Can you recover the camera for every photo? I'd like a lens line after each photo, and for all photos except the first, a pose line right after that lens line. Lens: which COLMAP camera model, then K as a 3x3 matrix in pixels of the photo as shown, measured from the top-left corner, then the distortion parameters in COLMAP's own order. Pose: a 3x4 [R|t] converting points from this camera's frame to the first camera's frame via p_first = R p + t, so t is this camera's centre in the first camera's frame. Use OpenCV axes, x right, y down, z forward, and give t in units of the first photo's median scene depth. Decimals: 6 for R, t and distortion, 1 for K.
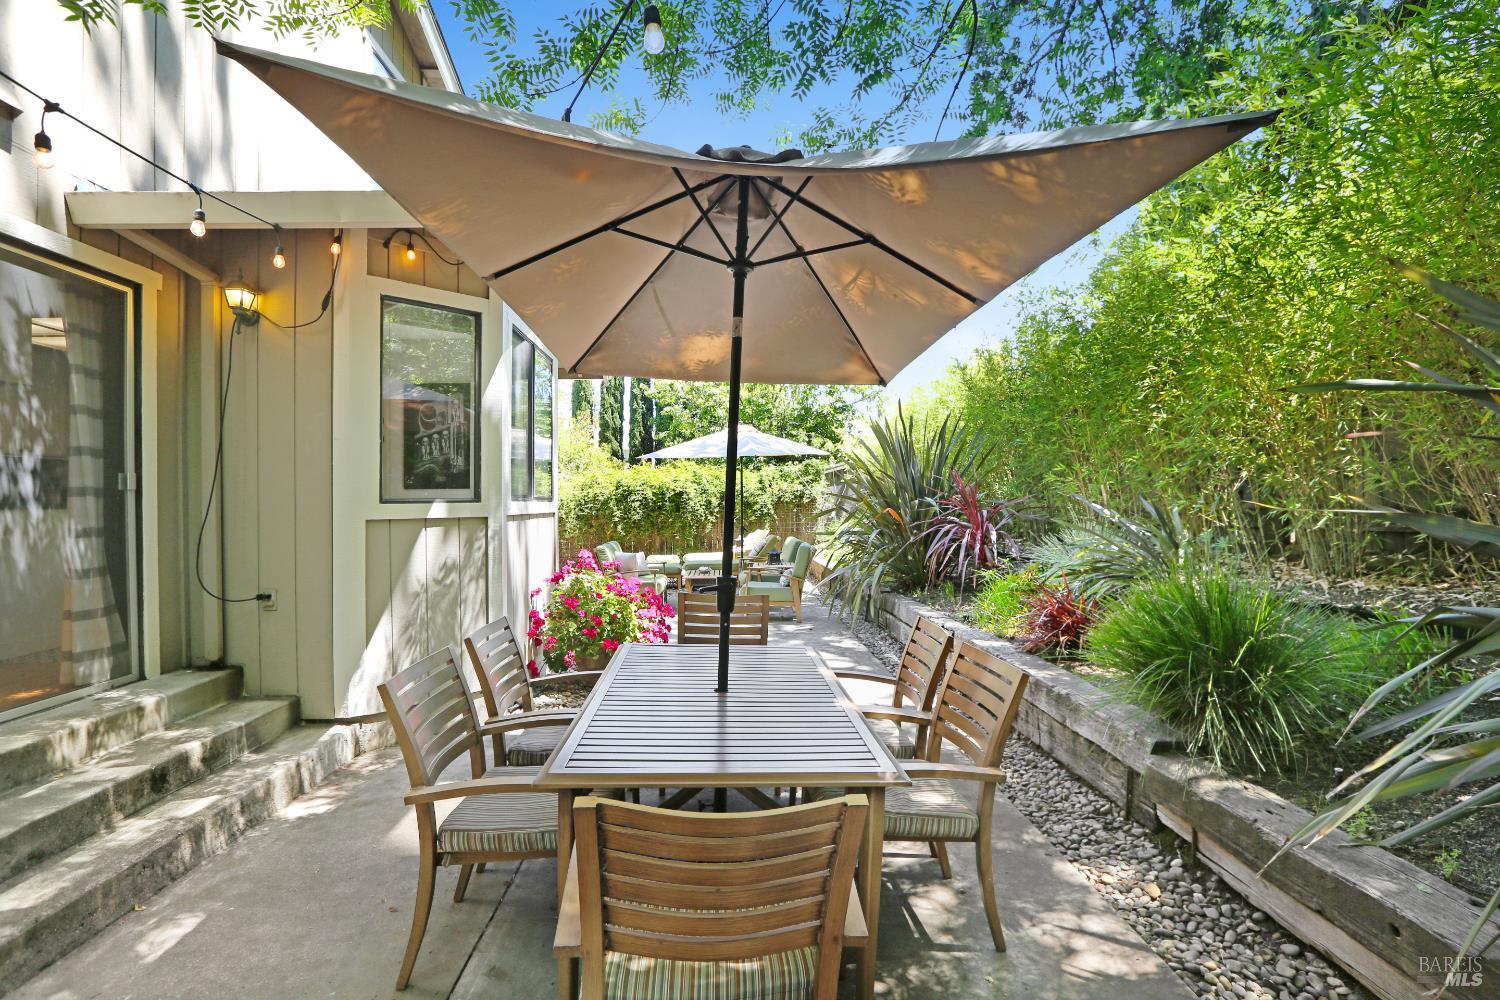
lens RADIAL K [[706.7, 0, 728.5], [0, 706.7, 515.4], [0, 0, 1]] dist [-0.033979, 0.012863]
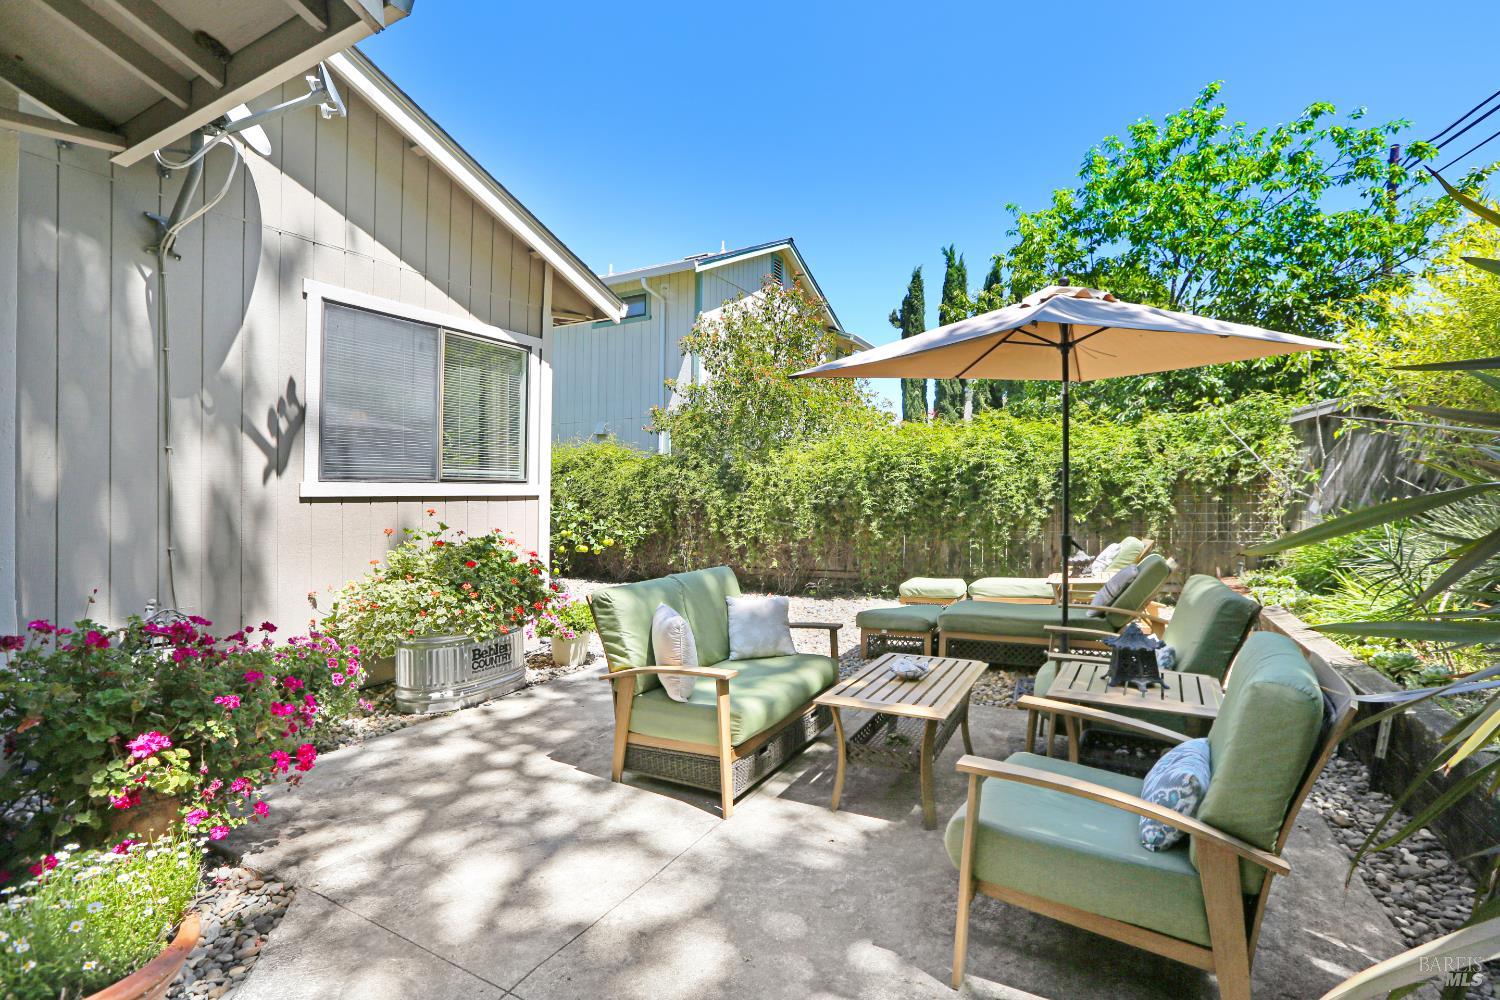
lens RADIAL K [[706.7, 0, 752.0], [0, 706.7, 505.8], [0, 0, 1]] dist [-0.033979, 0.012863]
pose [[0.880145, 0.010293, -0.474593, 0.227795], [-0.008409, 0.999946, 0.006094, -0.013742], [0.474630, -0.001373, 0.880184, 2.447954]]
